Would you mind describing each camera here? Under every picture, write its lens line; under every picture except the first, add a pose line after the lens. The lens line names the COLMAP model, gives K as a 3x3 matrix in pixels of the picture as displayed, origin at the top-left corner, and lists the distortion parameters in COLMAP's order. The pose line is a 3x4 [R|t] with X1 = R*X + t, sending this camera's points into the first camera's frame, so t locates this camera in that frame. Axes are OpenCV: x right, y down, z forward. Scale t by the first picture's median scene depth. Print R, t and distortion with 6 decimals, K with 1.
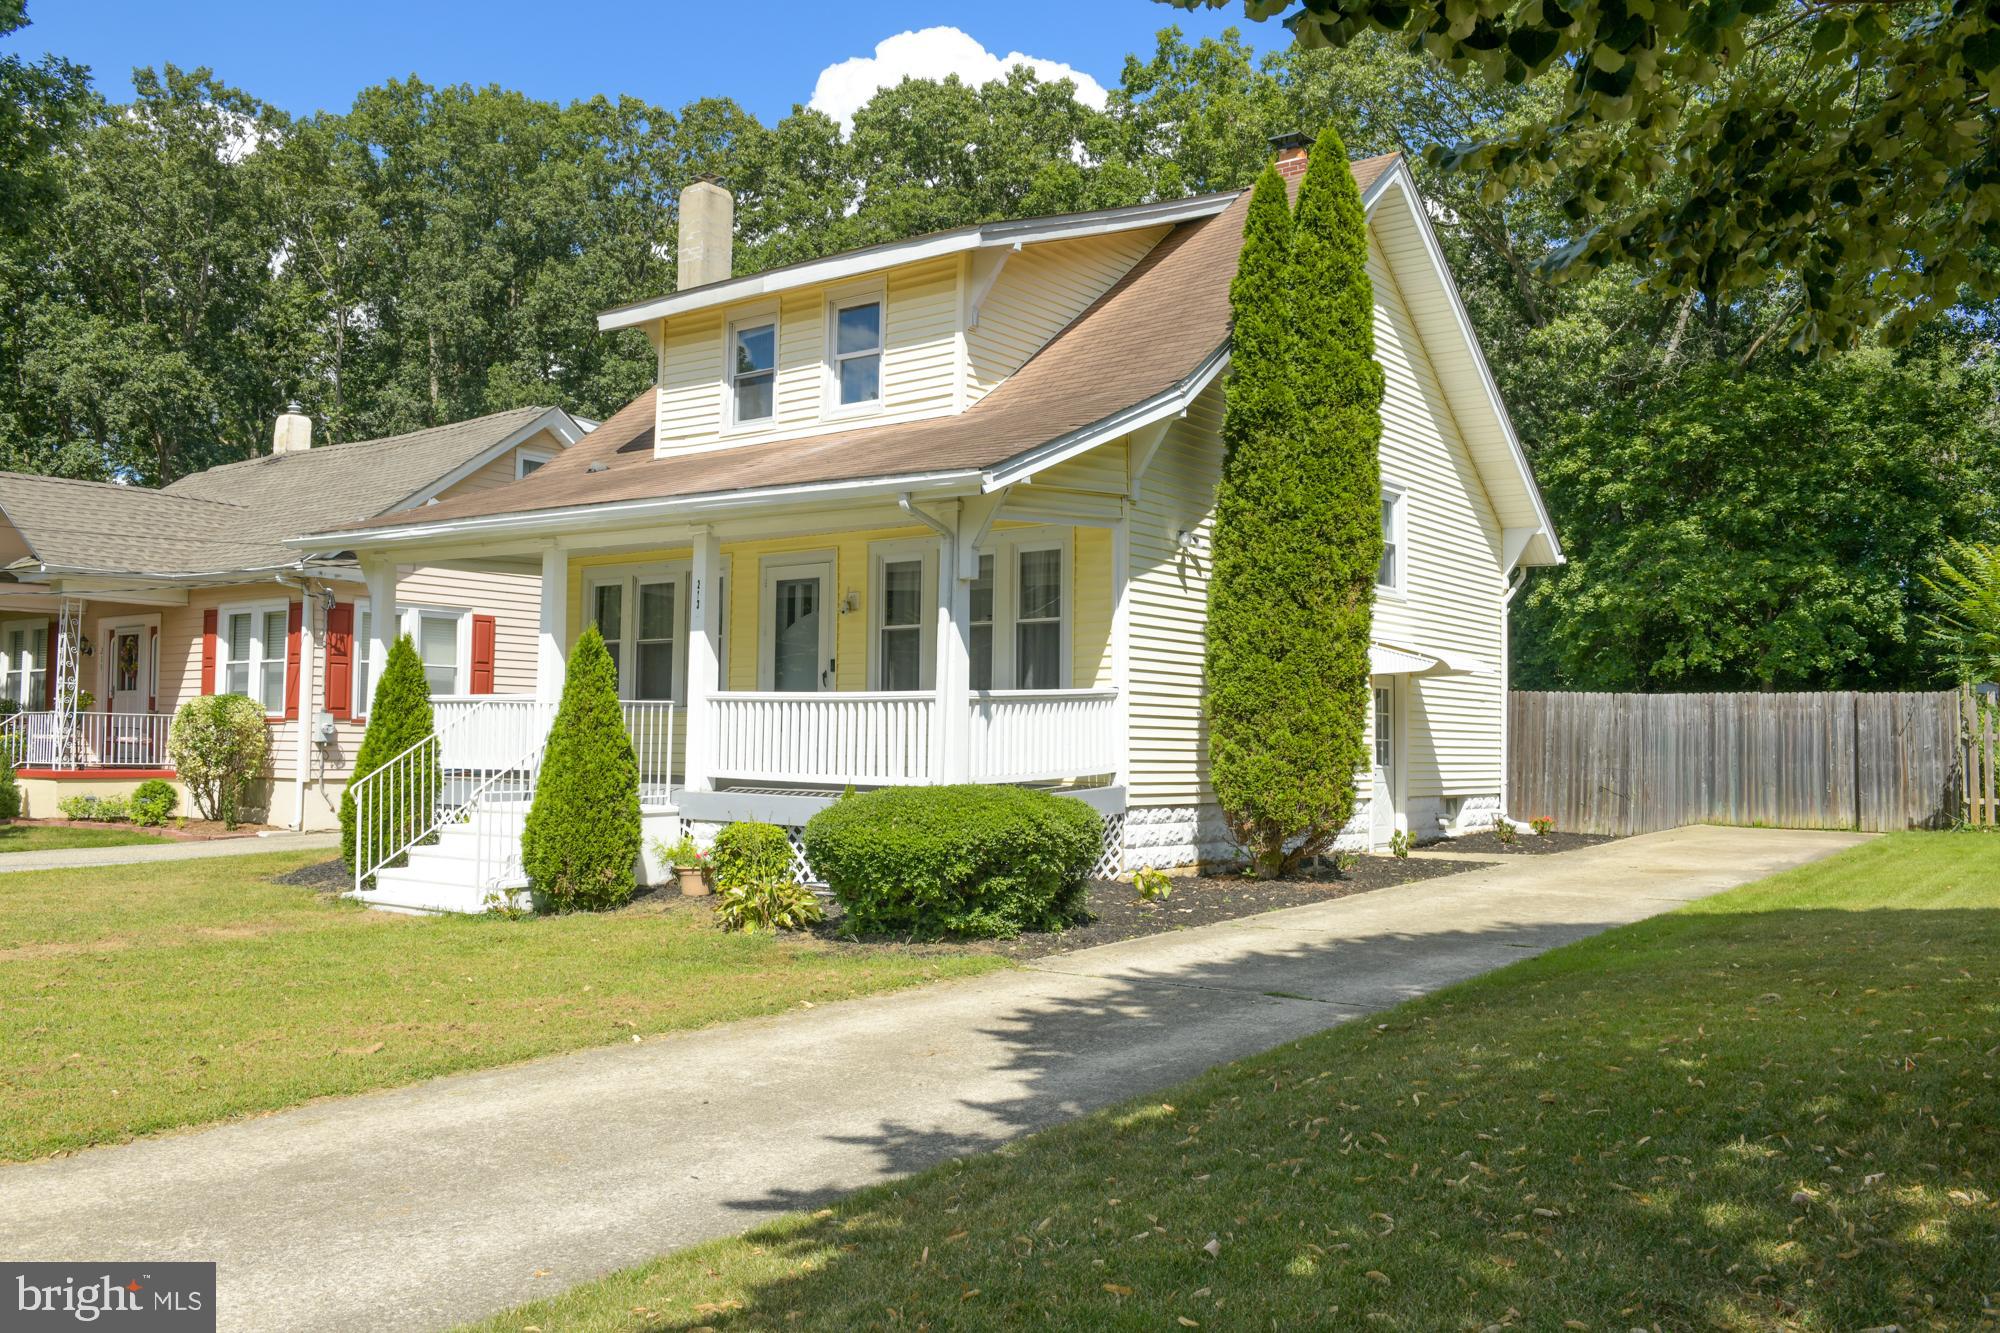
lens RADIAL K [[1700.4, 0, 1000.0], [0, 1700.4, 666.5], [0, 0, 1]] dist [-0.004233, -0.000725]
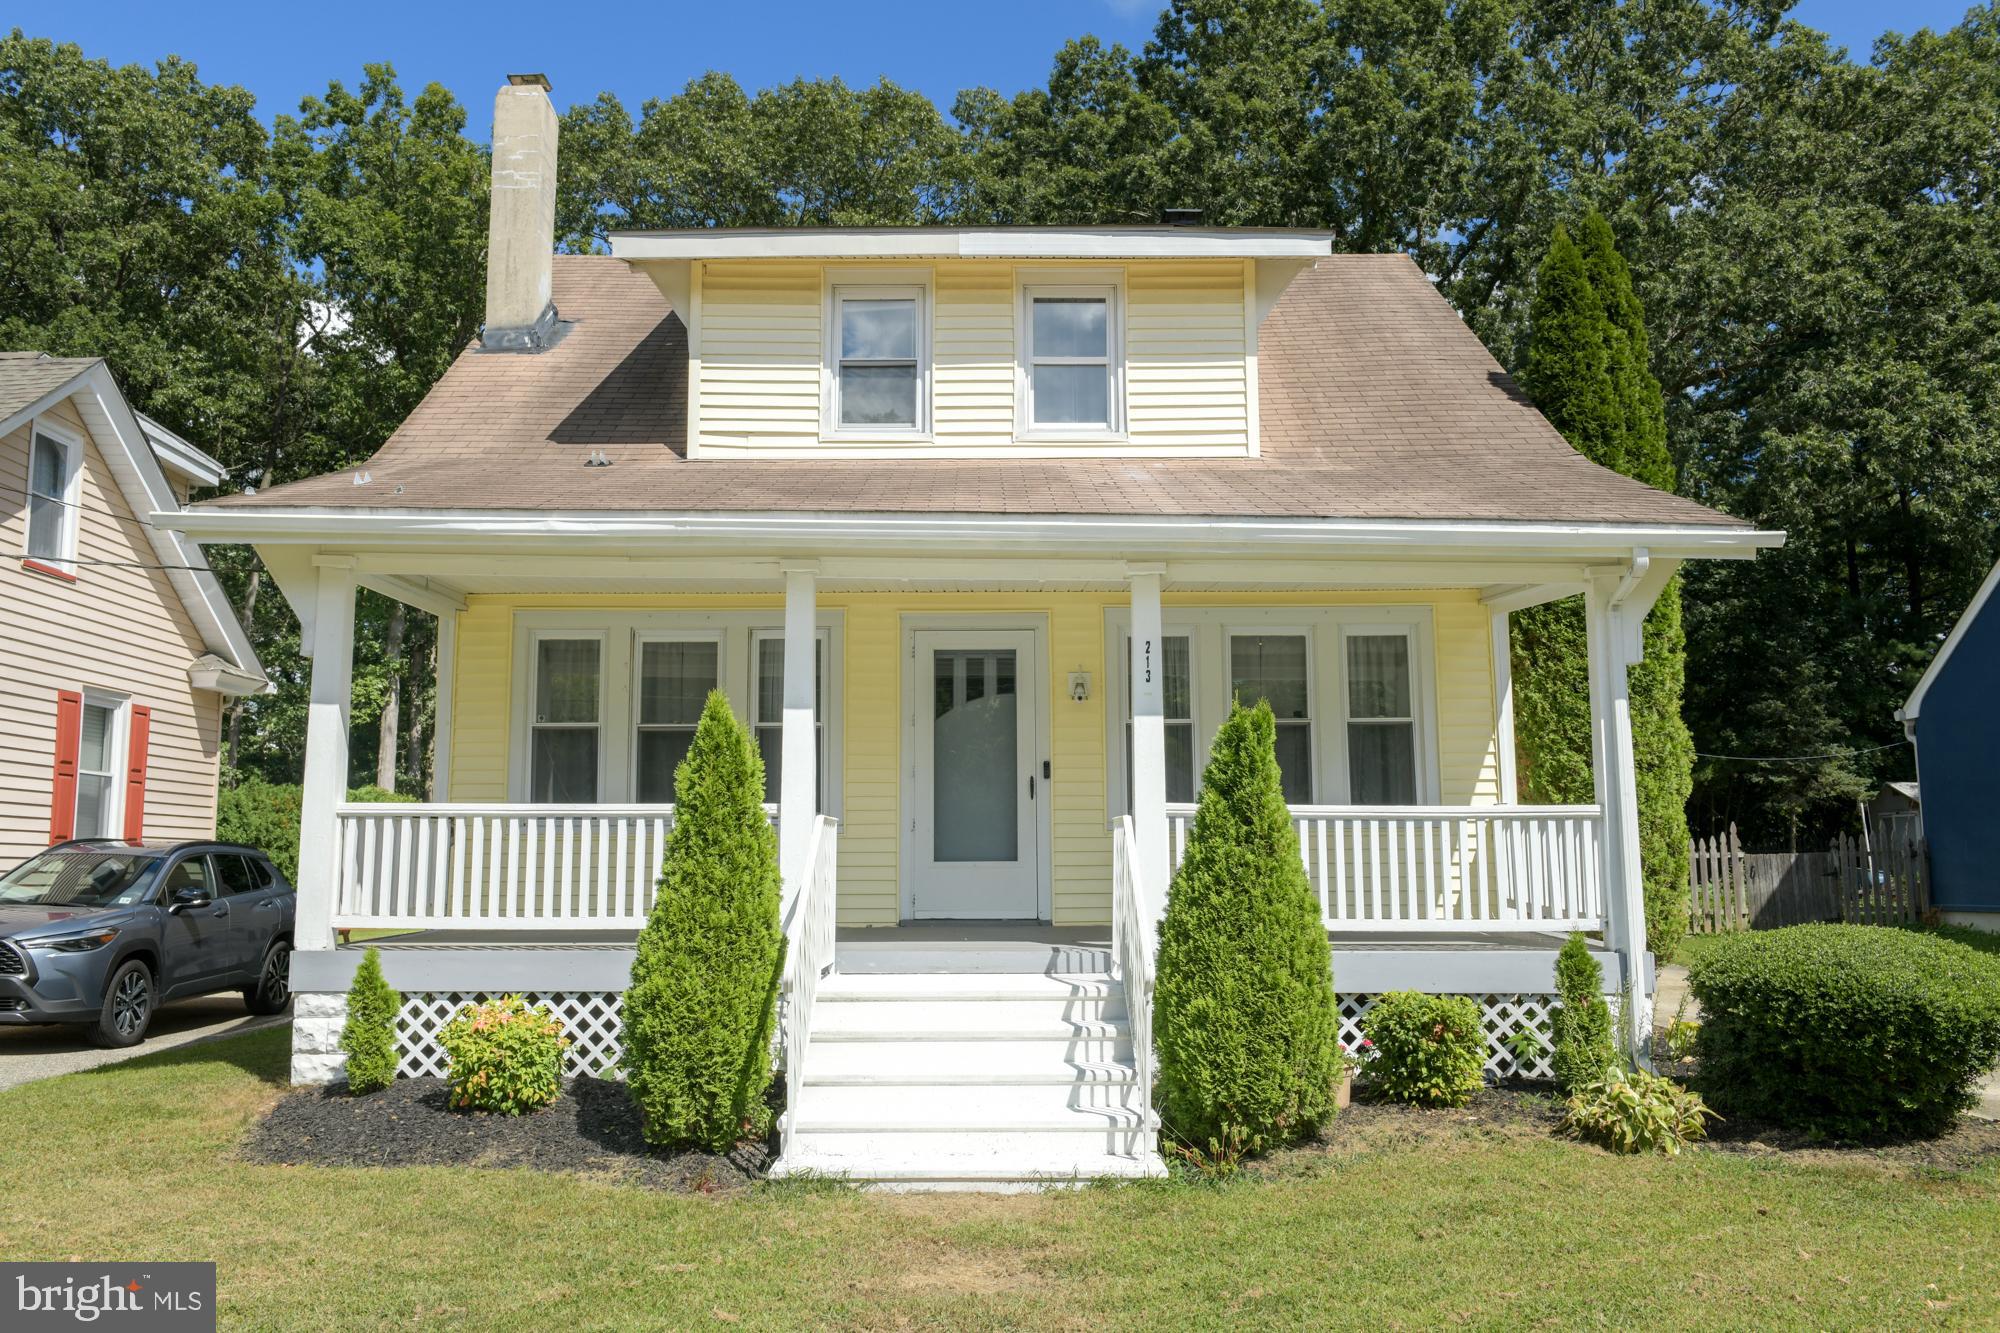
lens RADIAL K [[1647.0, 0, 1000.0], [0, 1647.0, 666.5], [0, 0, 1]] dist [0.002141, -0.002043]
pose [[0.782701, 0.060576, 0.619443, -0.547516], [-0.015972, 0.996880, -0.077305, 0.009941], [-0.622193, 0.050614, 0.781226, 0.444586]]
